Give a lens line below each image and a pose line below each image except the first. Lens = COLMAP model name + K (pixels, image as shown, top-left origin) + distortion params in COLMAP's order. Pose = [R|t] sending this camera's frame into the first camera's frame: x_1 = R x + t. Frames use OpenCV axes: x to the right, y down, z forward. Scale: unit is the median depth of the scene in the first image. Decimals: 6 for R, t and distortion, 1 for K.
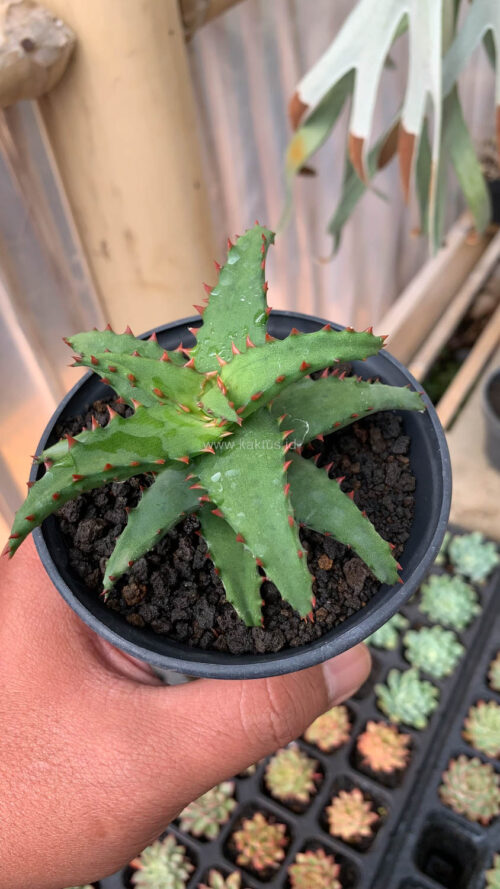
lens RADIAL K [[758.7, 0, 252.8], [0, 758.7, 426.5], [0, 0, 1]] dist [0.002774, 0.003801]
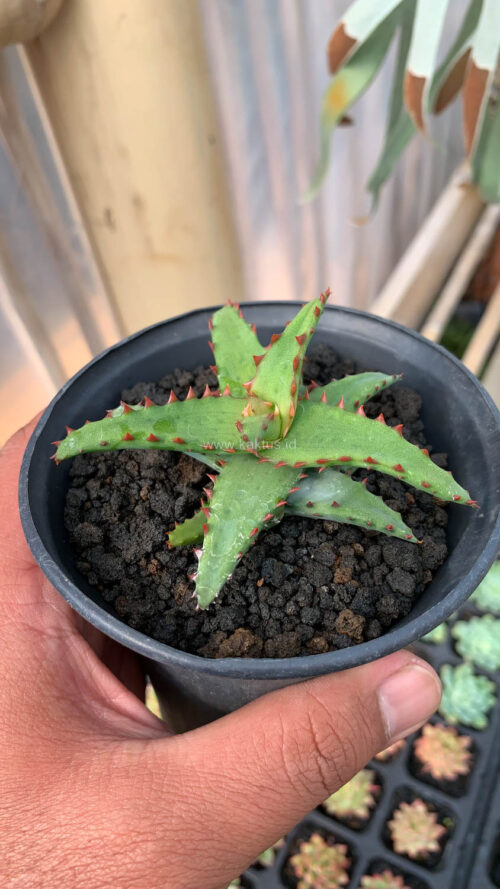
lens RADIAL K [[752.6, 0, 247.4], [0, 752.6, 425.2], [0, 0, 1]] dist [0.002803, 0.004157]
pose [[0.998127, -0.049004, 0.036614, -0.082791], [0.046944, 0.997374, 0.055143, -0.037462], [-0.039220, -0.053321, 0.997807, 0.117953]]
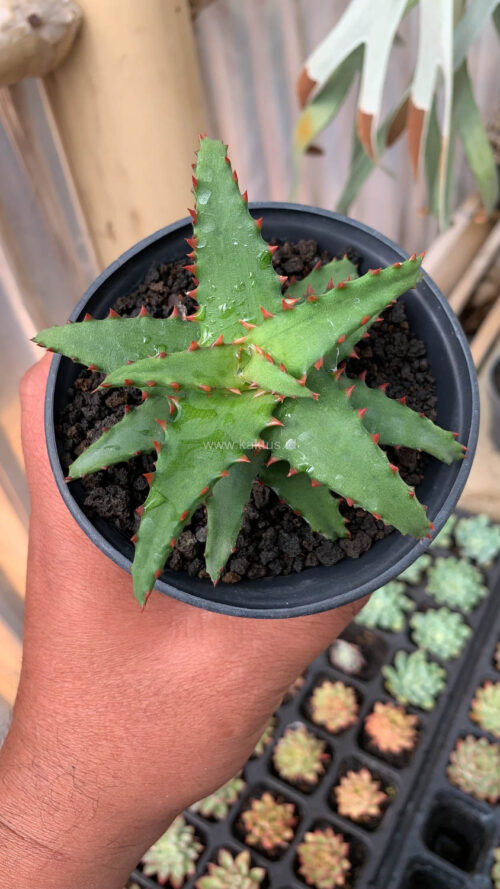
lens RADIAL K [[758.7, 0, 252.8], [0, 758.7, 426.5], [0, 0, 1]] dist [0.002774, 0.003801]
pose [[0.999994, -0.002857, 0.001871, -0.011551], [0.002840, 0.999955, 0.009019, 0.015557], [-0.001896, -0.009014, 0.999958, 0.002004]]
